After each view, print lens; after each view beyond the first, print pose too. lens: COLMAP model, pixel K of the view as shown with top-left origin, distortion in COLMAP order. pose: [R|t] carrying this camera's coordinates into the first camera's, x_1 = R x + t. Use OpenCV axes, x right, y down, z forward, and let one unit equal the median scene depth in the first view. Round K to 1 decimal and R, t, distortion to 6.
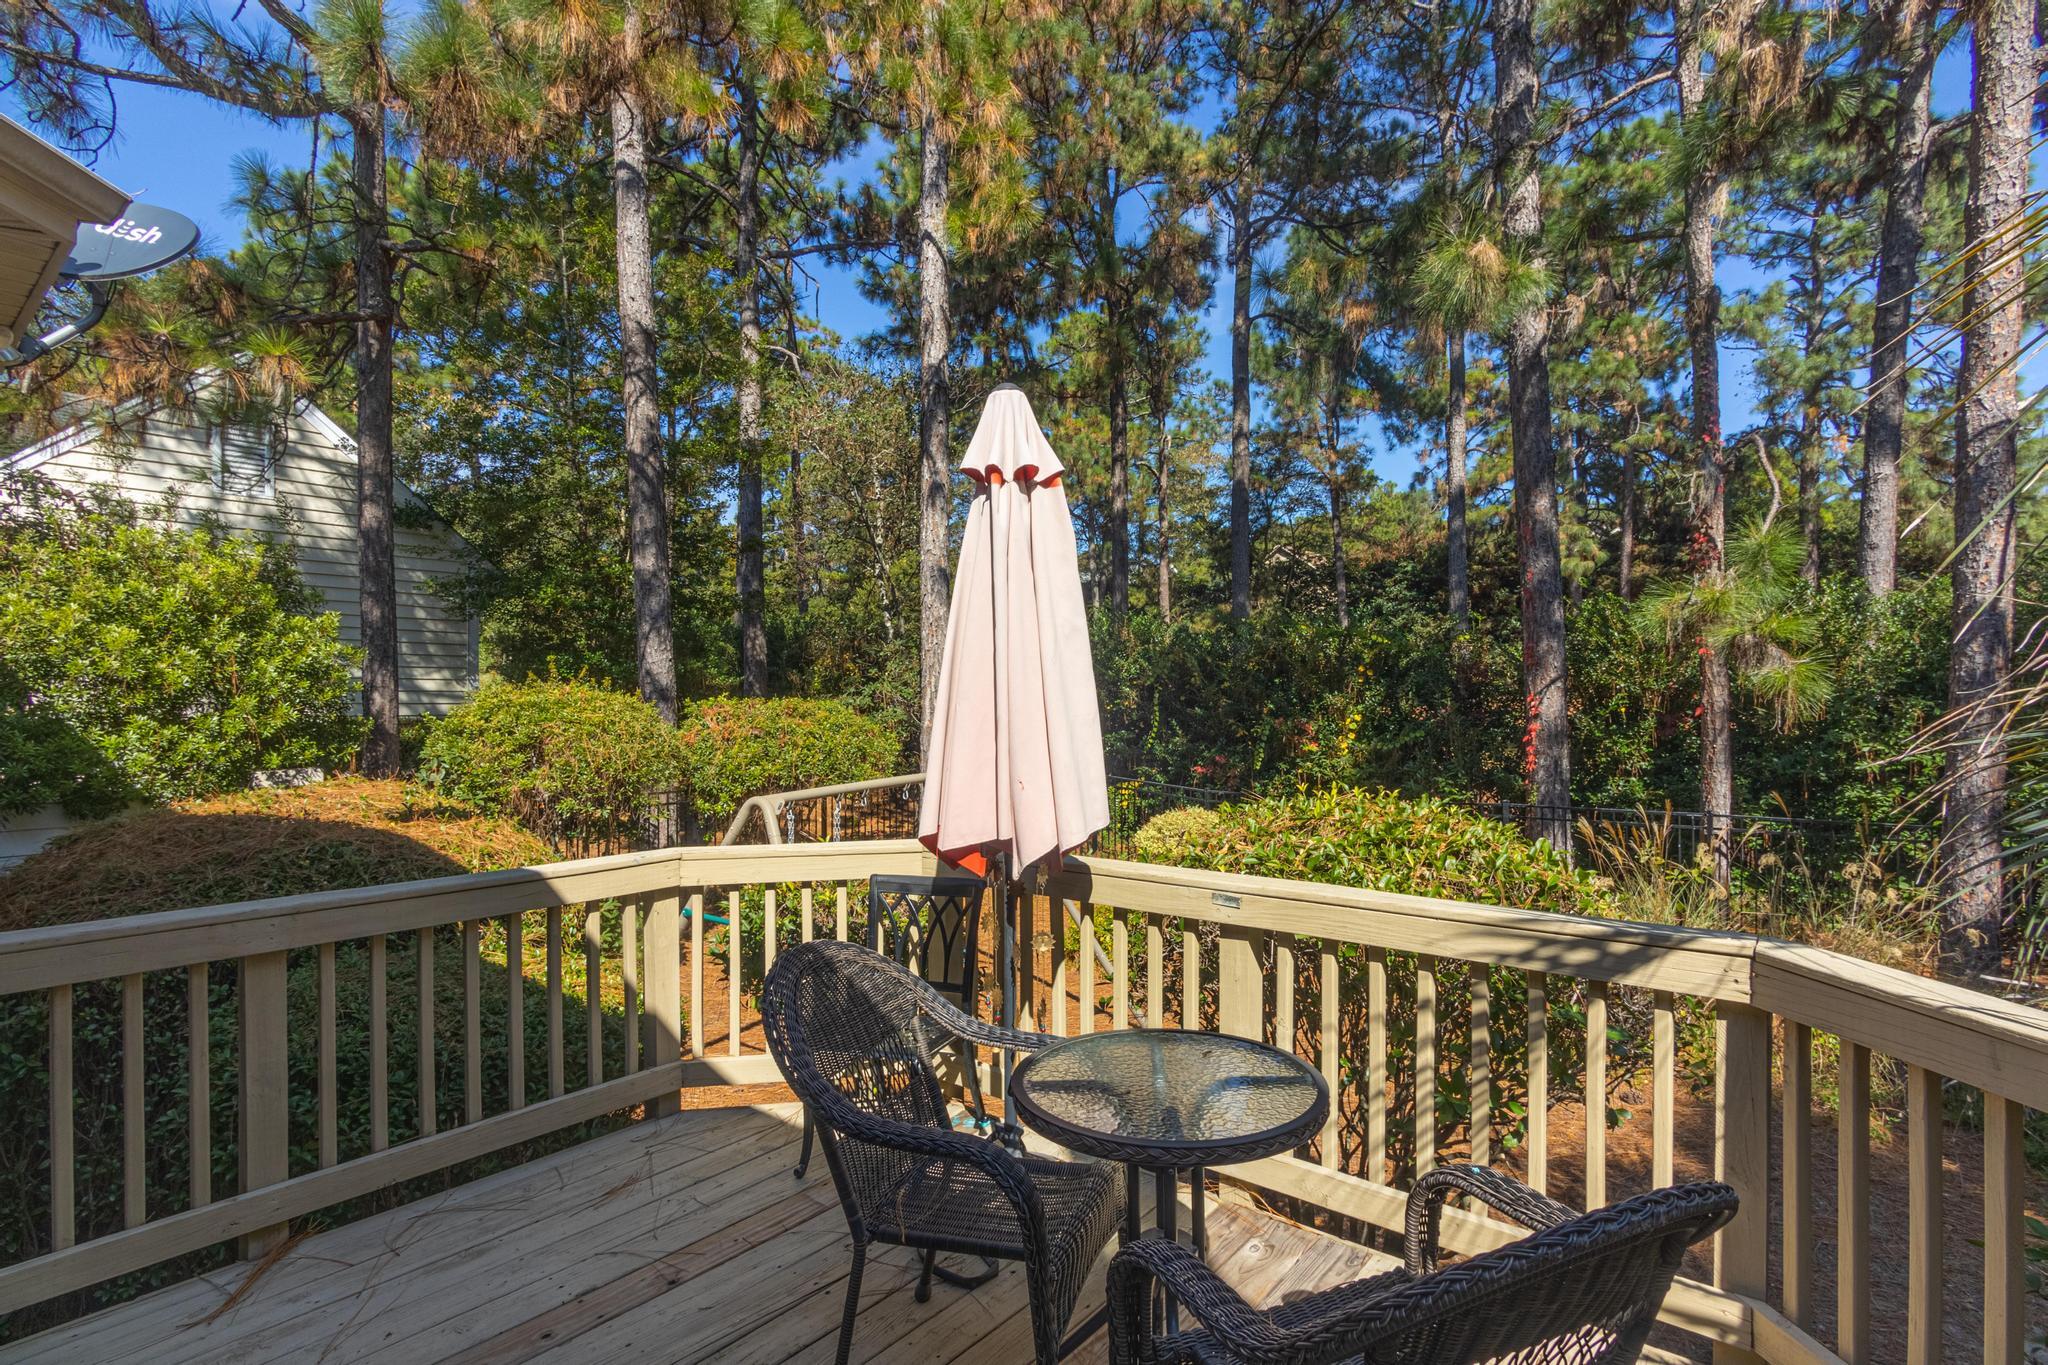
lens RADIAL K [[999.5, 0, 1022.2], [0, 999.5, 714.0], [0, 0, 1]] dist [-0.001111, -0.000563]
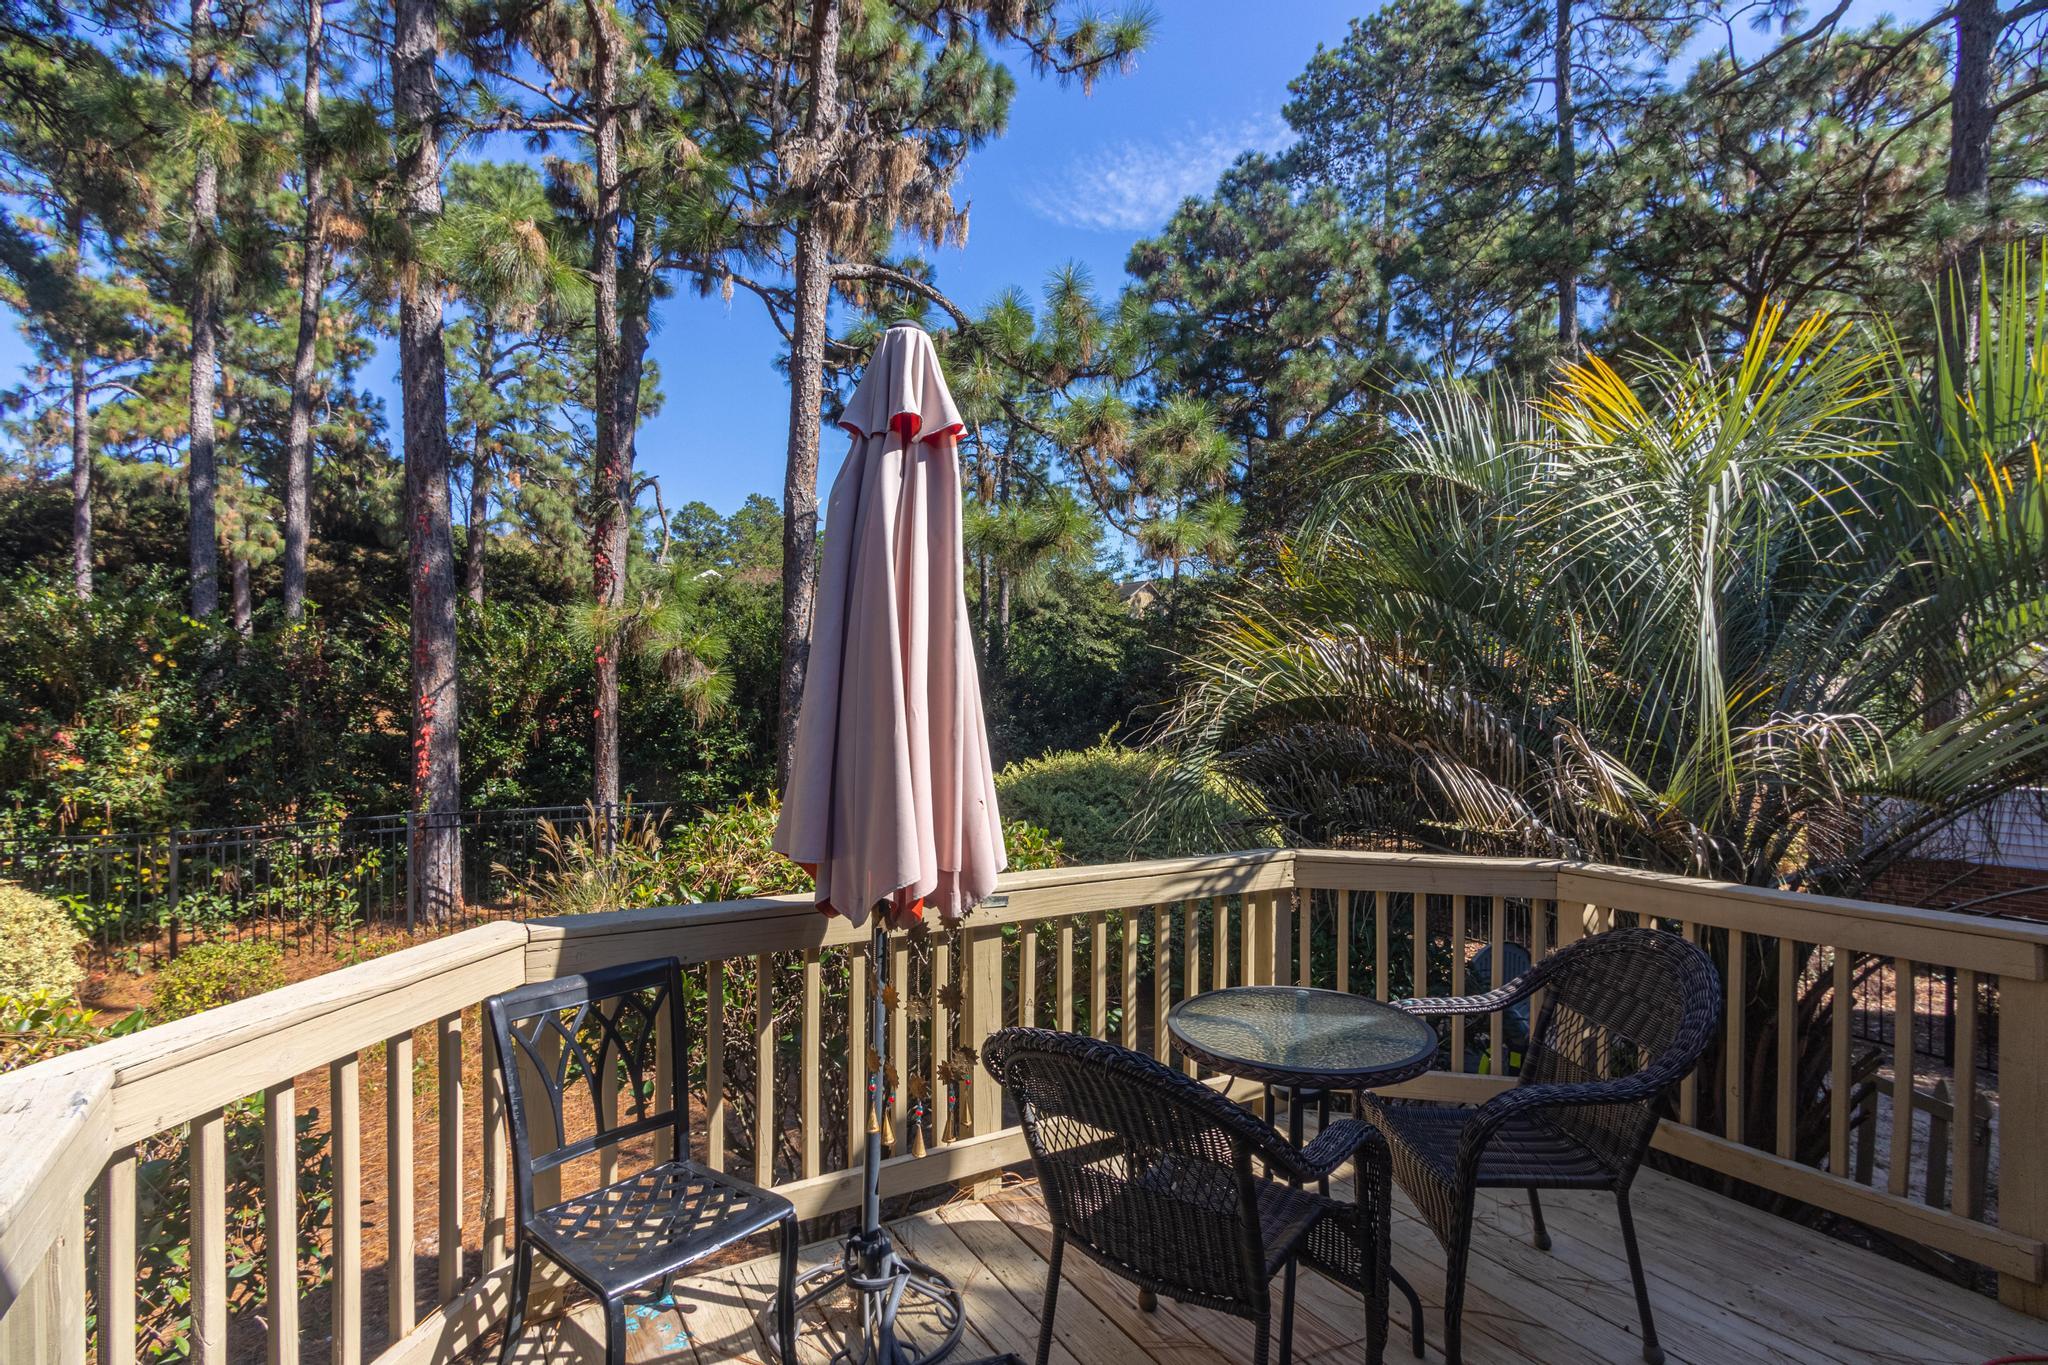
lens RADIAL K [[999.5, 0, 1022.2], [0, 999.5, 714.0], [0, 0, 1]] dist [-0.001111, -0.000563]
pose [[0.334099, -0.002449, 0.942535, -0.188302], [0.003687, 0.999992, 0.001291, -0.001694], [-0.942531, 0.003044, 0.334106, 0.158408]]
